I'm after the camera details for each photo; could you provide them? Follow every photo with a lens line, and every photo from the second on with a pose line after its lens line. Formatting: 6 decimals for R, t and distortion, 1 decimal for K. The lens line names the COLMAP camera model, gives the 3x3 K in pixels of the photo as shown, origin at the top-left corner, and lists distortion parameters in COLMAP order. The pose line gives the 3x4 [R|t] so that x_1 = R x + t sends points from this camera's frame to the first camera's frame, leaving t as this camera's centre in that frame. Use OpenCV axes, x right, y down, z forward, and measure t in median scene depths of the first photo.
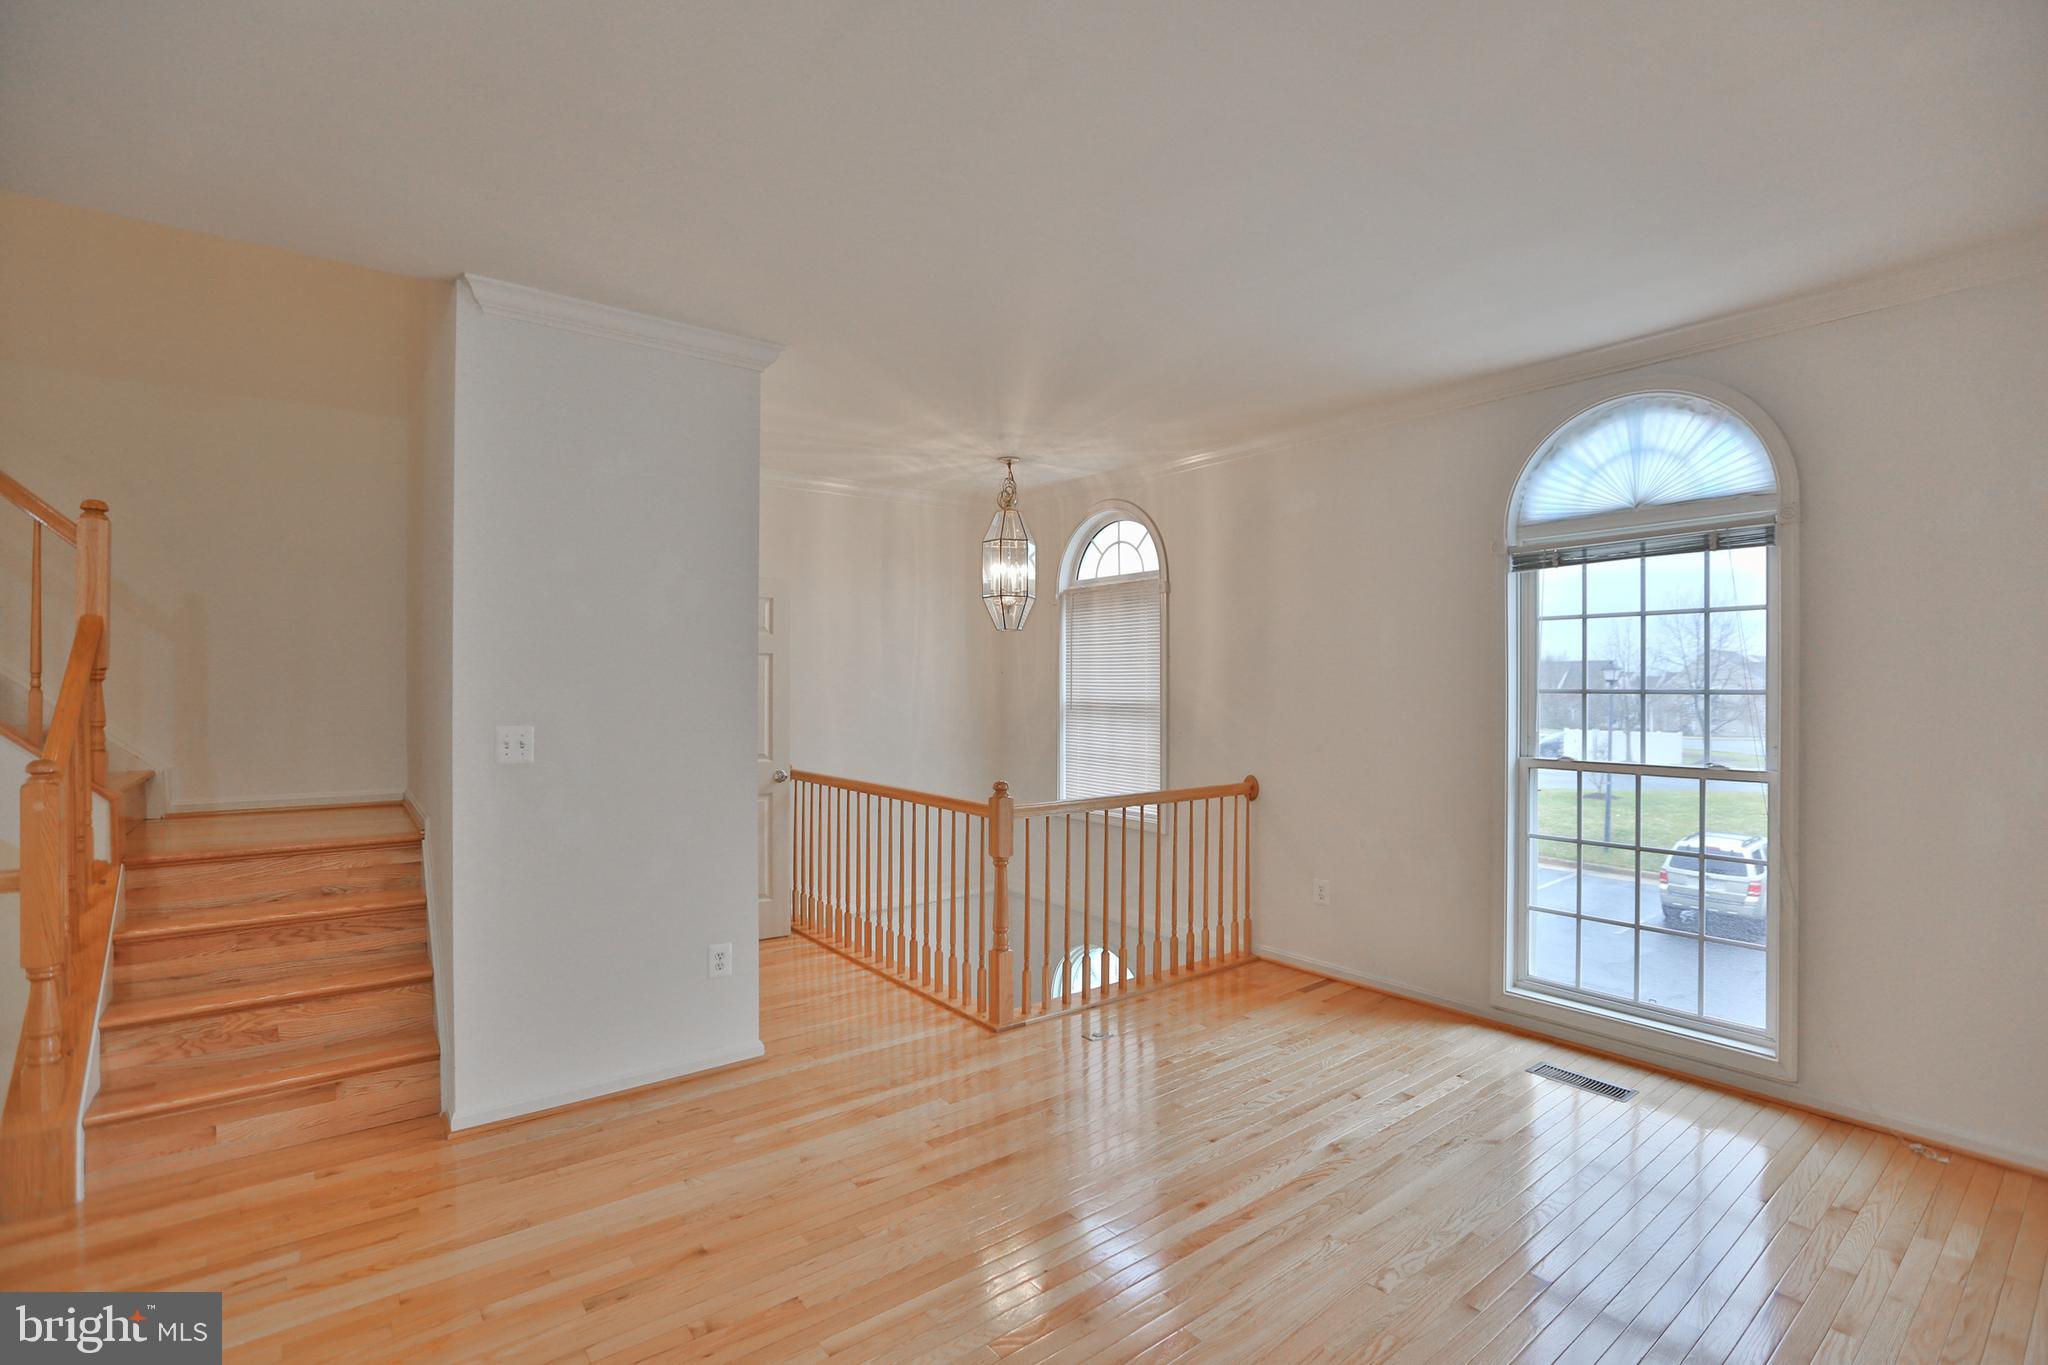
lens RADIAL K [[924.9, 0, 1024.0], [0, 924.9, 682.5], [0, 0, 1]] dist [-0.048335, 0.016322]
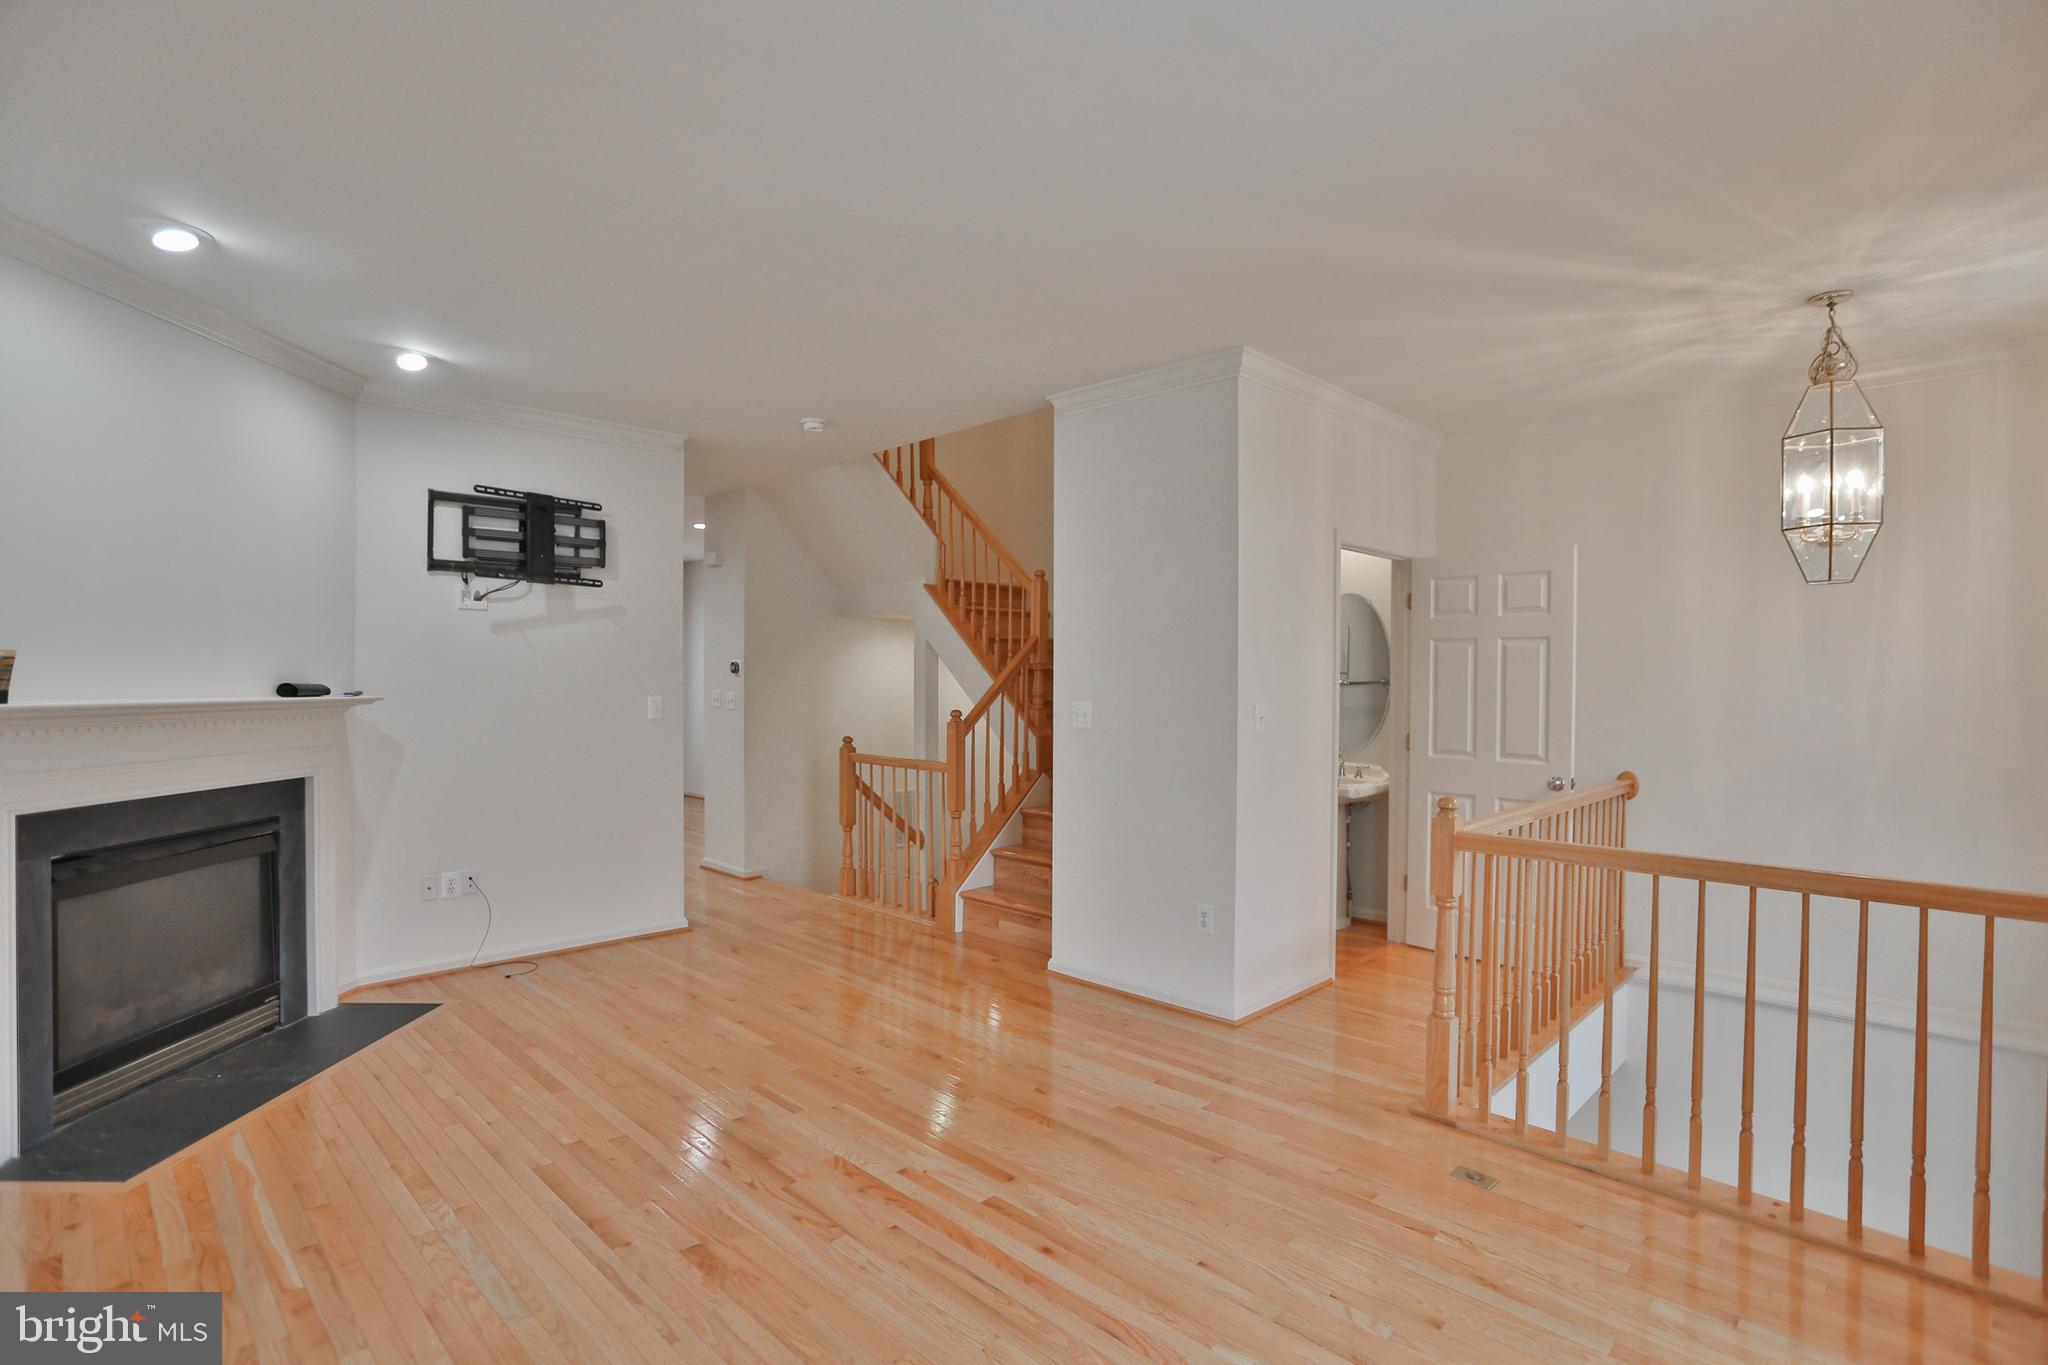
lens RADIAL K [[988.3, 0, 1024.0], [0, 988.3, 682.5], [0, 0, 1]] dist [-0.030260, 0.000936]
pose [[0.135682, 0.008775, -0.990714, 0.891008], [0.001725, 0.999957, 0.009093, 0.002725], [0.990751, -0.002942, 0.135661, 0.661010]]
